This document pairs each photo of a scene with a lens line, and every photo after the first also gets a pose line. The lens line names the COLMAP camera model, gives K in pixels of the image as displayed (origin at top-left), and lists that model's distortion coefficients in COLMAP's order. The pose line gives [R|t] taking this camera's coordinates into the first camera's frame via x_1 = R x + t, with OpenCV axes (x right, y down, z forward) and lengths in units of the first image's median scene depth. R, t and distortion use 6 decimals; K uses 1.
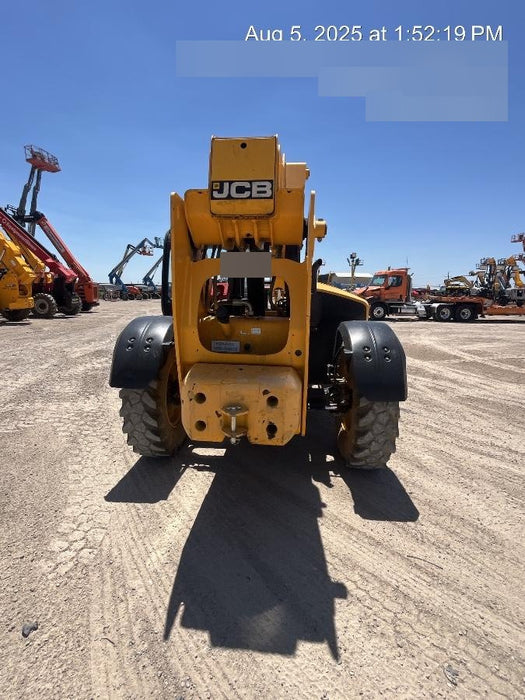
lens RADIAL K [[338.1, 0, 262.5], [0, 338.1, 350.0], [0, 0, 1]] dist [-0.000736, -0.000303]
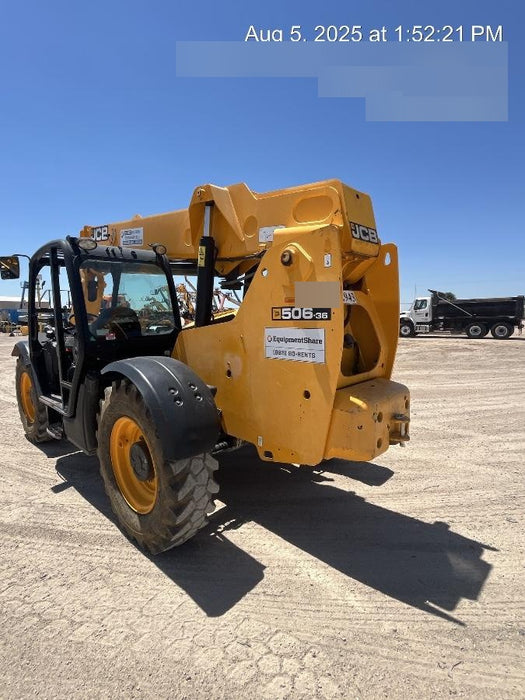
lens RADIAL K [[337.3, 0, 264.4], [0, 337.3, 350.2], [0, 0, 1]] dist [-0.002946, -0.000544]
pose [[0.635022, -0.104891, 0.765340, -1.258836], [0.158349, 0.987375, 0.003935, -0.136160], [-0.756090, 0.118692, 0.643615, 0.573090]]
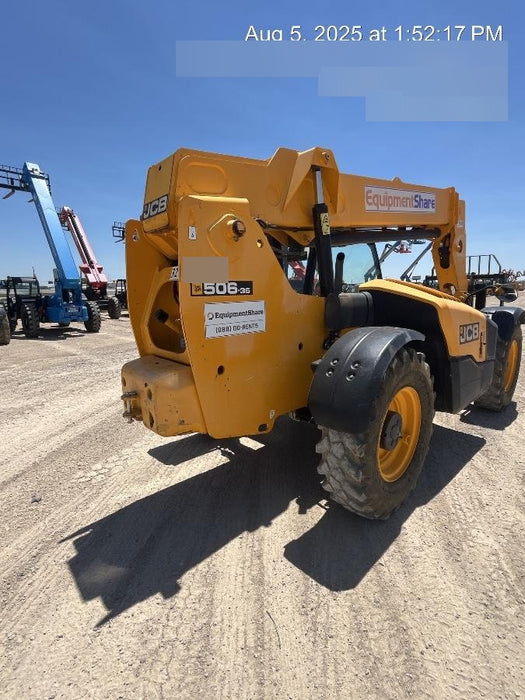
lens RADIAL K [[337.3, 0, 264.4], [0, 337.3, 350.2], [0, 0, 1]] dist [-0.002946, -0.000544]
pose [[0.747514, 0.089991, -0.658122, 1.044258], [-0.086562, 0.995529, 0.037809, -0.068856], [0.658582, 0.028706, 0.751962, 0.407526]]
